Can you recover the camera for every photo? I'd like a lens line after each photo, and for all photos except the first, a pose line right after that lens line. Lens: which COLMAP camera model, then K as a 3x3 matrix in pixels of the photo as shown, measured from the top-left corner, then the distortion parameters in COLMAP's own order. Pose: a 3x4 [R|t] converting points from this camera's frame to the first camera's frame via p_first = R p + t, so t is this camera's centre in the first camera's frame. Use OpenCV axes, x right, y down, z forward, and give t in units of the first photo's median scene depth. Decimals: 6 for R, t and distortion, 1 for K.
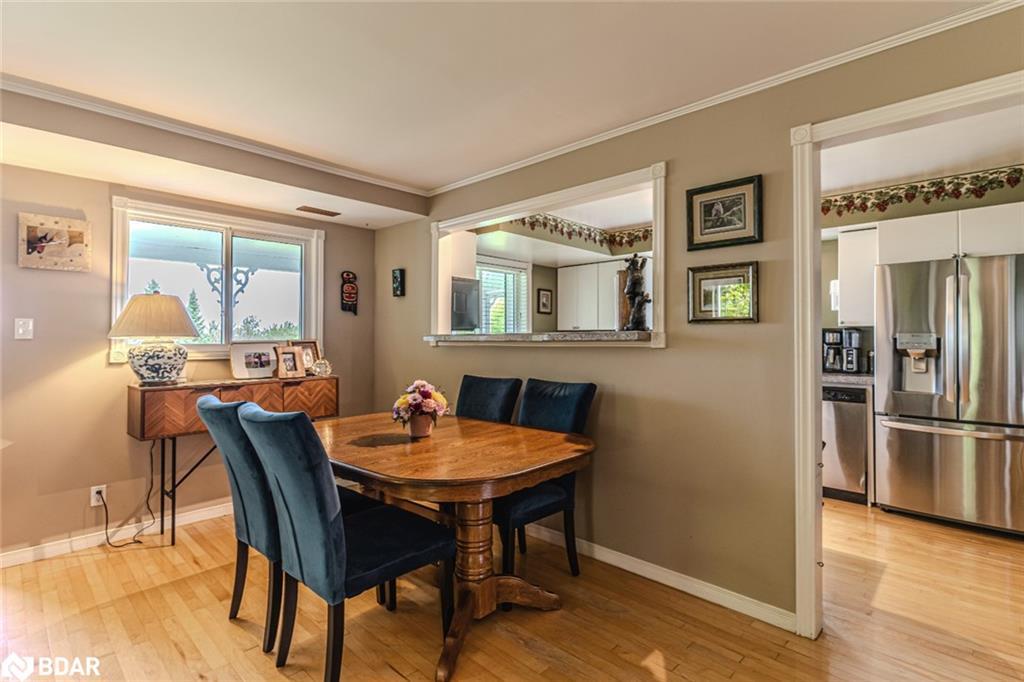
lens RADIAL K [[487.0, 0, 518.7], [0, 487.0, 336.0], [0, 0, 1]] dist [-0.003216, 0.001384]
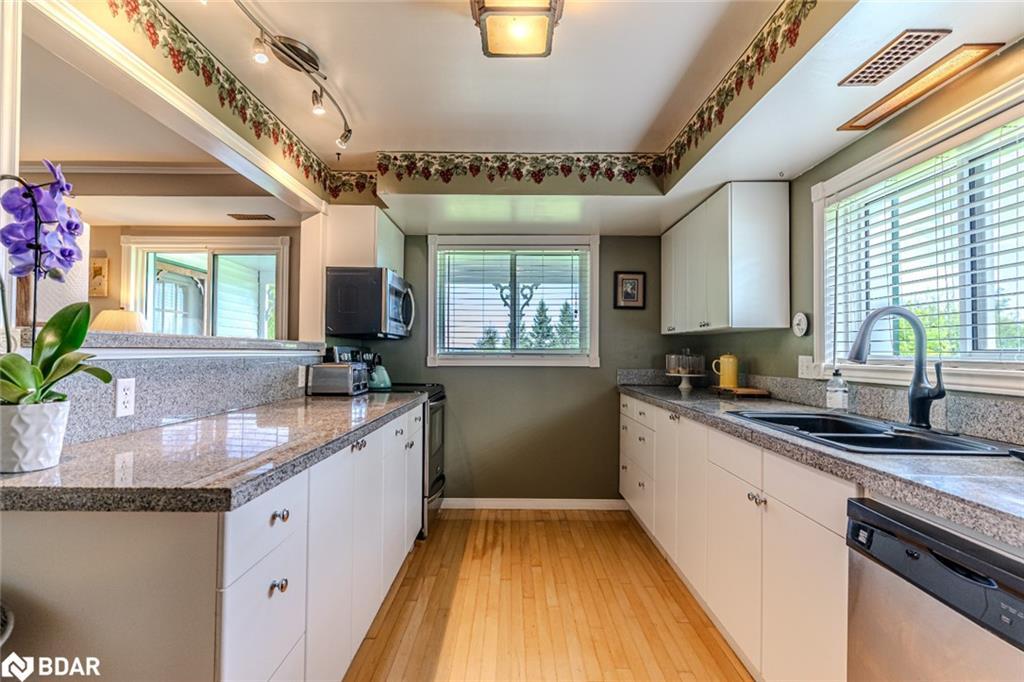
lens RADIAL K [[487.0, 0, 492.8], [0, 487.0, 341.6], [0, 0, 1]] dist [-0.003216, 0.001384]
pose [[0.697722, -0.010757, -0.716288, 0.537377], [0.004484, 0.999933, -0.010649, 0.006610], [0.716355, 0.004219, 0.697723, 0.570914]]
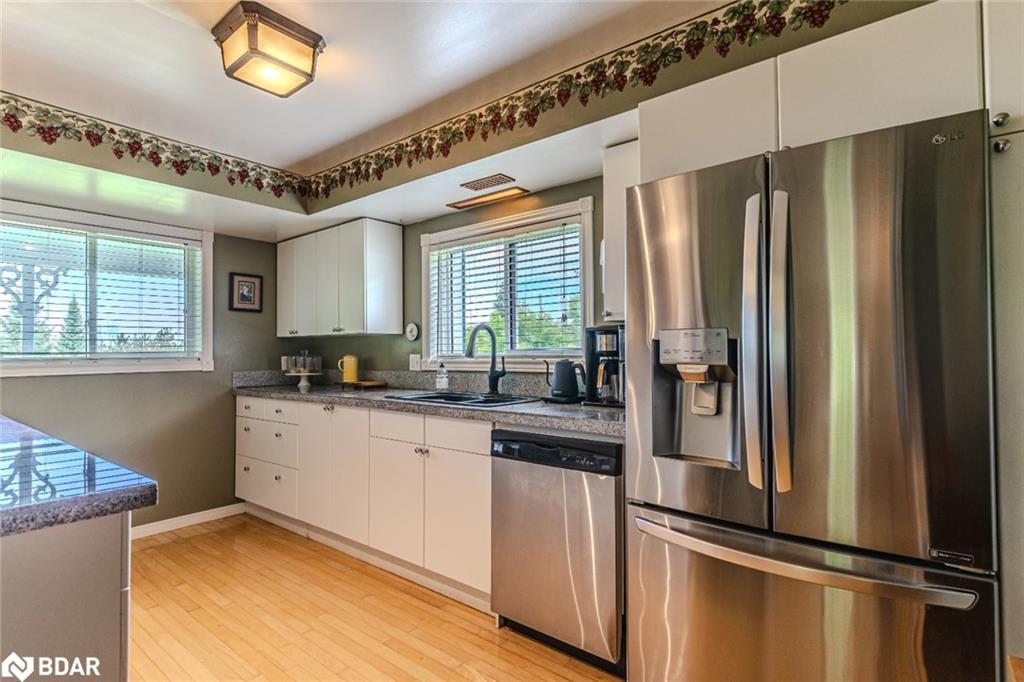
lens RADIAL K [[487.0, 0, 504.9], [0, 487.0, 344.4], [0, 0, 1]] dist [-0.003216, 0.001384]
pose [[0.996357, -0.009955, 0.084693, 0.471675], [0.010167, 0.999946, -0.002080, 0.005532], [-0.084668, 0.002934, 0.996405, 0.441262]]
